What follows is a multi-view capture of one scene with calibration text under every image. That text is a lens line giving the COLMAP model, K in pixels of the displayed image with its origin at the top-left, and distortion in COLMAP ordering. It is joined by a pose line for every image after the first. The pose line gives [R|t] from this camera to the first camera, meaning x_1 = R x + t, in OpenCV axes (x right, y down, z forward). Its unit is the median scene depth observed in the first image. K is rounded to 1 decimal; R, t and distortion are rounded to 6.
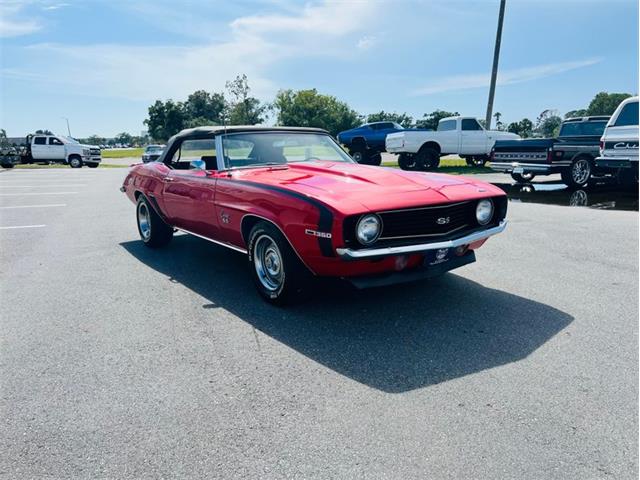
lens RADIAL K [[482.9, 0, 315.8], [0, 482.9, 241.3], [0, 0, 1]] dist [0.048016, -0.051724]
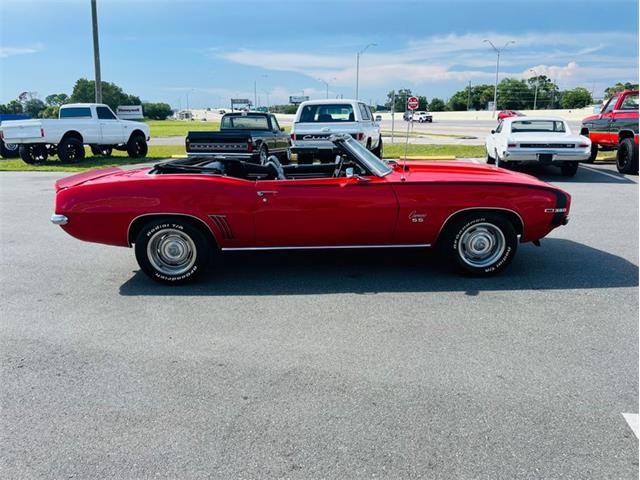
lens RADIAL K [[482.9, 0, 319.4], [0, 482.9, 244.5], [0, 0, 1]] dist [0.048016, -0.051724]
pose [[0.562229, -0.191384, 0.804532, -0.406882], [0.161396, 0.979539, 0.120227, -0.052792], [-0.811080, 0.062253, 0.581613, 0.185568]]
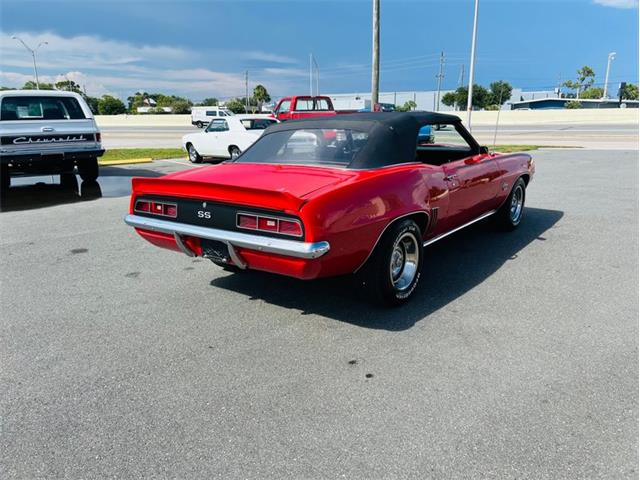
lens RADIAL K [[482.9, 0, 323.4], [0, 482.9, 239.6], [0, 0, 1]] dist [0.048016, -0.051724]
pose [[-0.290639, -0.204457, 0.934733, -0.431235], [0.209621, 0.939566, 0.270692, -0.123366], [-0.933589, 0.274613, -0.230216, 0.600019]]
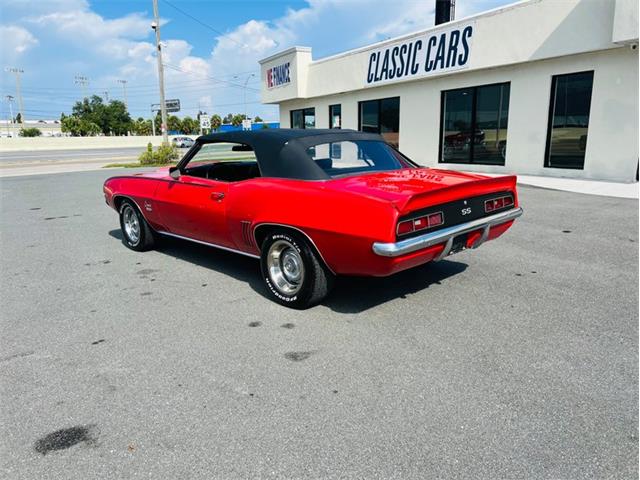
lens RADIAL K [[482.9, 0, 314.9], [0, 482.9, 239.2], [0, 0, 1]] dist [0.048016, -0.051724]
pose [[-0.989903, 0.070214, -0.123133, -0.033597], [0.015643, 0.917501, 0.397426, -0.182754], [0.140879, 0.391487, -0.909336, 0.860888]]
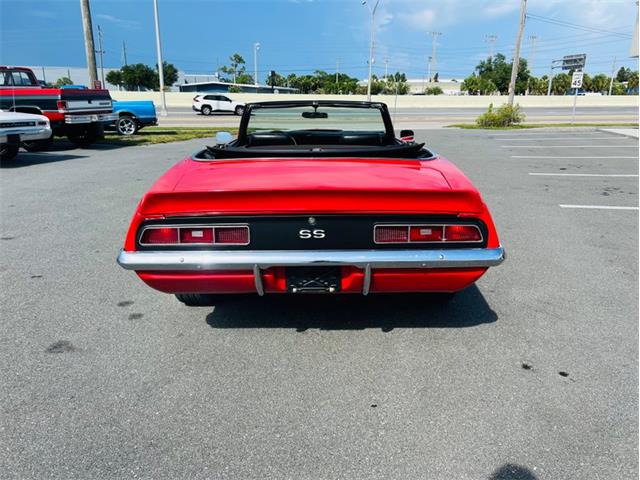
lens RADIAL K [[482.9, 0, 325.7], [0, 482.9, 238.5], [0, 0, 1]] dist [0.048016, -0.051724]
pose [[-0.813424, -0.143226, 0.563762, -0.275362], [0.127687, 0.901603, 0.413290, -0.154531], [-0.567483, 0.408165, -0.715097, 0.729619]]
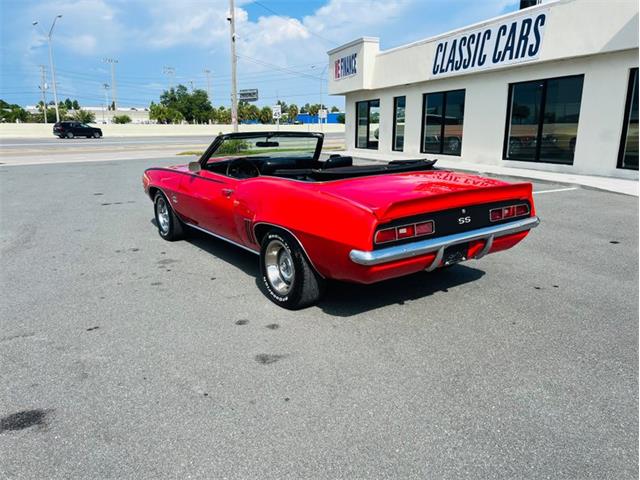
lens RADIAL K [[482.9, 0, 317.3], [0, 482.9, 238.7], [0, 0, 1]] dist [0.048016, -0.051724]
pose [[-0.999531, 0.022864, 0.020348, -0.083345], [0.029215, 0.910922, 0.411543, -0.187296], [-0.009126, 0.411945, -0.911163, 0.858760]]
